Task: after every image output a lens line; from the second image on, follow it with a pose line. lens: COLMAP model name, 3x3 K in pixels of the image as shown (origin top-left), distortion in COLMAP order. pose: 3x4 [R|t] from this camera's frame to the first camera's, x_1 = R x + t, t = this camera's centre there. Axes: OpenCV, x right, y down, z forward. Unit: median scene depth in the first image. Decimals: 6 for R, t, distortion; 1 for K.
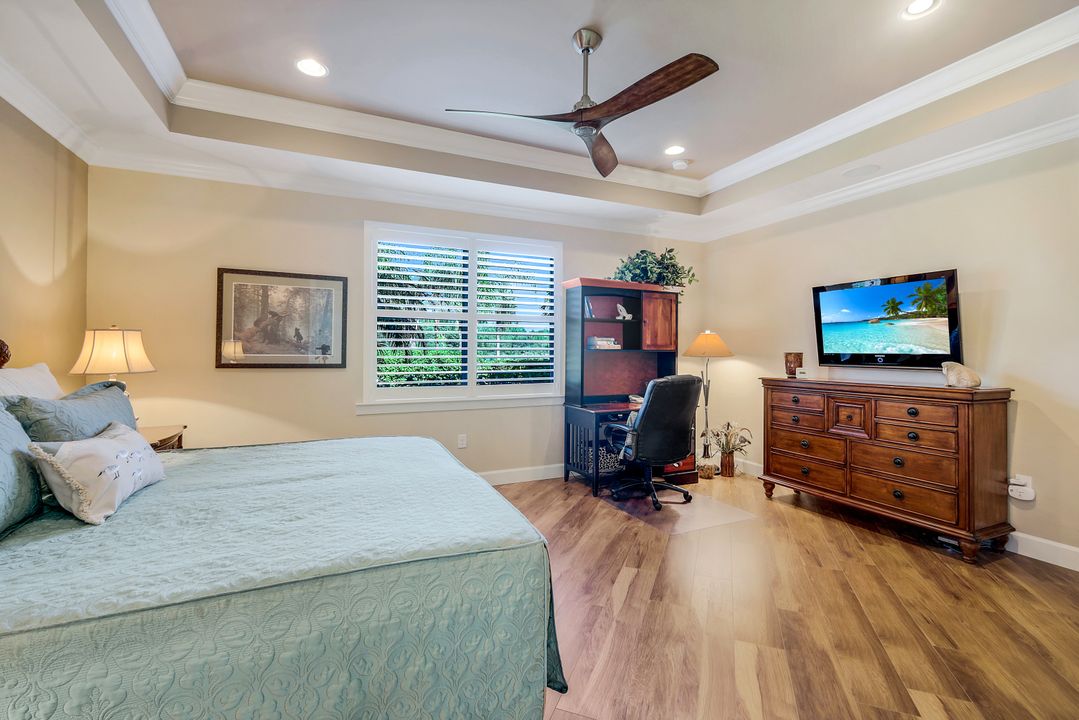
lens RADIAL K [[477.3, 0, 541.2], [0, 477.3, 340.5], [0, 0, 1]] dist [0.004466, -0.000405]
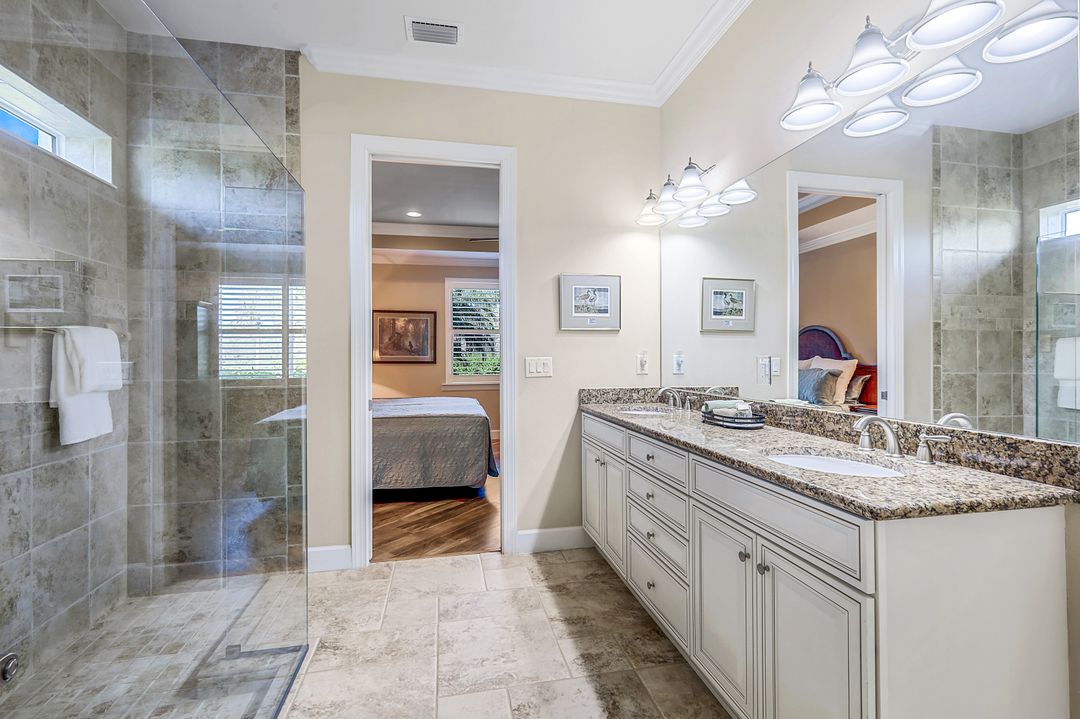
lens RADIAL K [[477.8, 0, 536.0], [0, 477.8, 351.6], [0, 0, 1]] dist [0.004466, -0.000405]
pose [[0.974406, -0.008280, -0.224642, 0.341695], [0.010422, 0.999911, 0.008354, 0.002748], [0.224553, -0.010482, 0.974405, -0.622218]]
